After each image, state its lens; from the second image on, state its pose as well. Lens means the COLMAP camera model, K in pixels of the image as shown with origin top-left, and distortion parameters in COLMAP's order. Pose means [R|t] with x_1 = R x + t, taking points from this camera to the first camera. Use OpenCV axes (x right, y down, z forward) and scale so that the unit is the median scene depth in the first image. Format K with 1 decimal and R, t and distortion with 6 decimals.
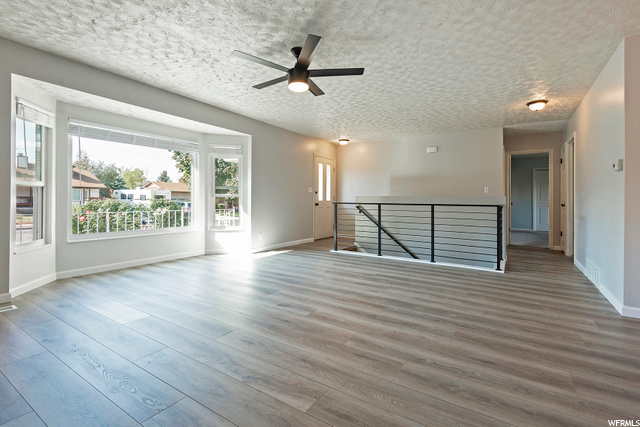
lens RADIAL K [[295.5, 0, 326.4], [0, 295.5, 214.4], [0, 0, 1]] dist [0.021300, -0.010091]
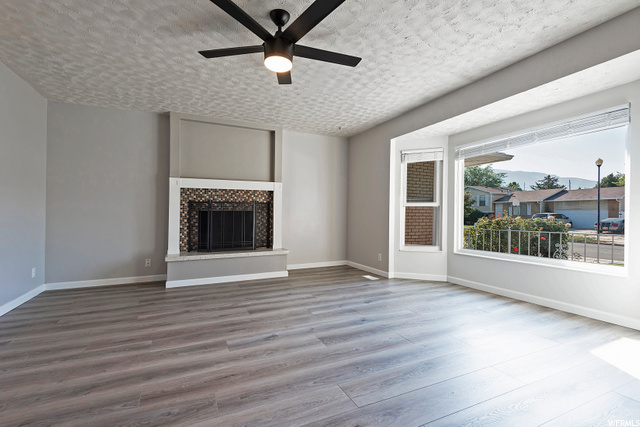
lens RADIAL K [[295.5, 0, 326.4], [0, 295.5, 214.4], [0, 0, 1]] dist [0.021300, -0.010091]
pose [[-0.534111, -0.011411, -0.845337, 0.486134], [-0.047178, 0.998753, 0.016327, -0.065720], [0.844097, 0.048602, -0.533983, 1.554390]]
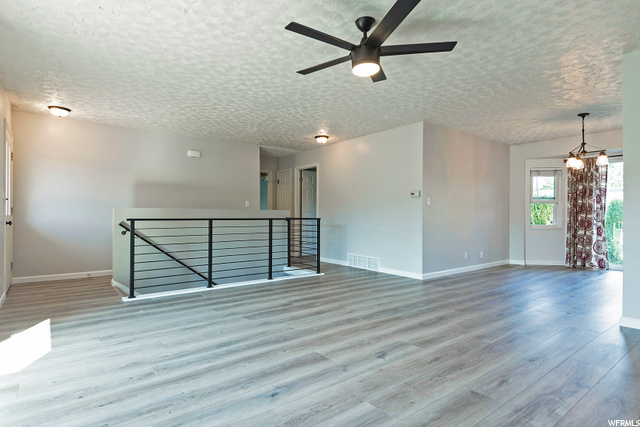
lens RADIAL K [[333.3, 0, 320.0], [0, 333.3, 213.5], [0, 0, 1]] dist [0.038750, -0.000261]
pose [[0.341960, -0.004588, 0.939703, -0.989030], [0.048256, 0.998754, -0.012684, -0.048979], [-0.938475, 0.049683, 0.341756, 0.828969]]
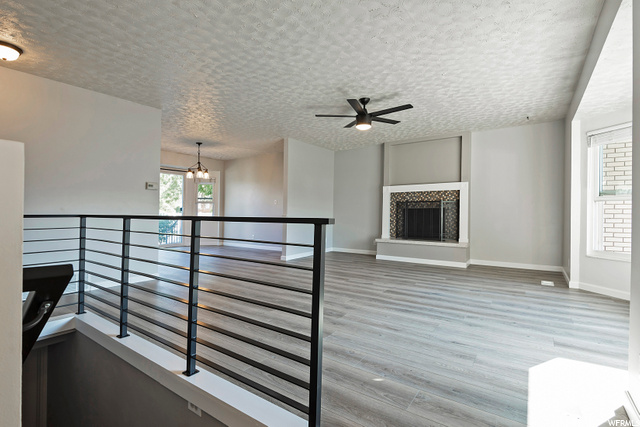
lens RADIAL K [[319.3, 0, 306.8], [0, 319.3, 211.9], [0, 0, 1]] dist [0.016115, 0.000052]
pose [[-0.997460, -0.011490, 0.070293, 0.047142], [-0.007853, 0.998626, 0.051803, -0.118480], [-0.070792, 0.051120, -0.996180, 2.526418]]
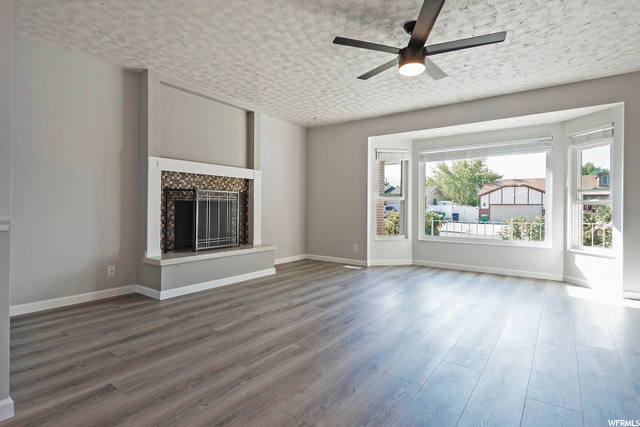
lens RADIAL K [[325.2, 0, 323.1], [0, 325.2, 210.4], [0, 0, 1]] dist [0.000216, 0.000043]
pose [[-0.049709, -0.007153, -0.998738, 0.848387], [-0.055689, 0.998439, -0.004379, -0.013718], [0.997210, 0.055401, -0.050030, 0.821466]]
